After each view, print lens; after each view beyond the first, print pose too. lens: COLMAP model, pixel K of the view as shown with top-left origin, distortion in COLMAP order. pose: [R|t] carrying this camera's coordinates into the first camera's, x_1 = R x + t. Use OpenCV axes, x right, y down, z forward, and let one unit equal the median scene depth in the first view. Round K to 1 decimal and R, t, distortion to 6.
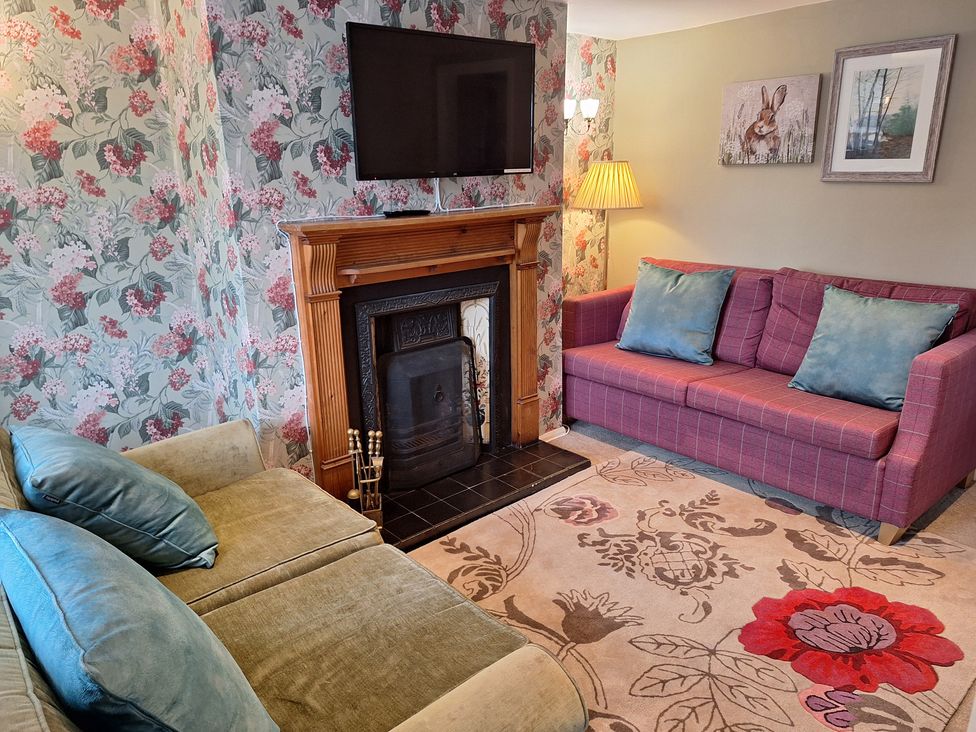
lens RADIAL K [[696.1, 0, 478.5], [0, 696.1, 364.5], [0, 0, 1]] dist [0.073361, -0.072247]
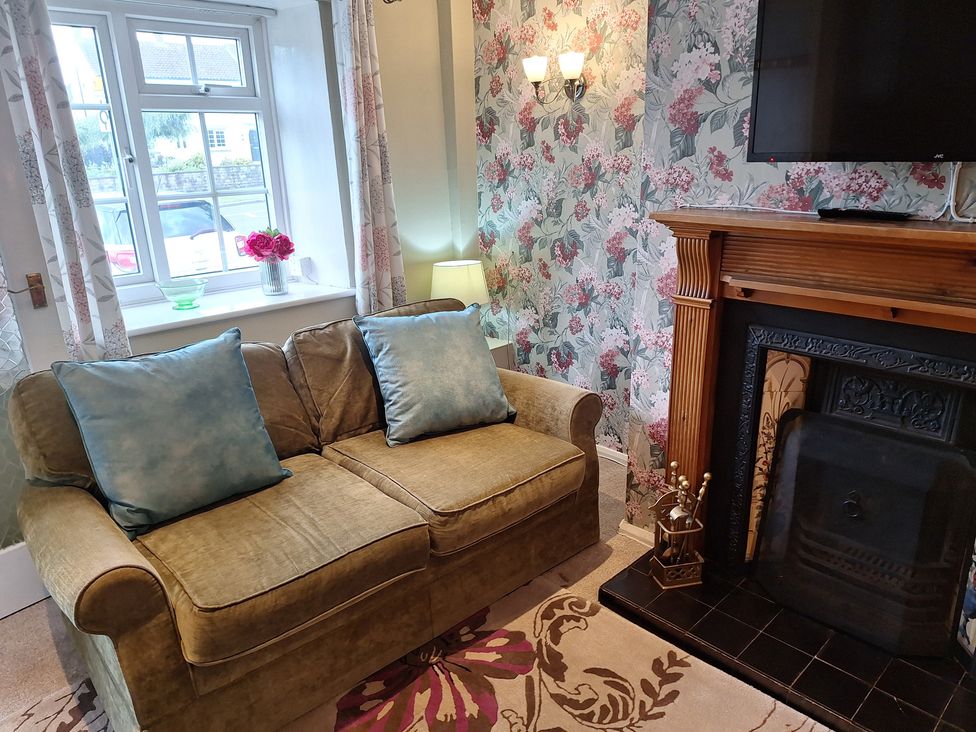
lens RADIAL K [[696.1, 0, 492.6], [0, 696.1, 368.0], [0, 0, 1]] dist [0.073361, -0.072247]
pose [[0.063696, 0.332409, -0.940982, 0.407909], [-0.251623, 0.917783, 0.307181, -0.157024], [0.965727, 0.217206, 0.142101, 0.478701]]
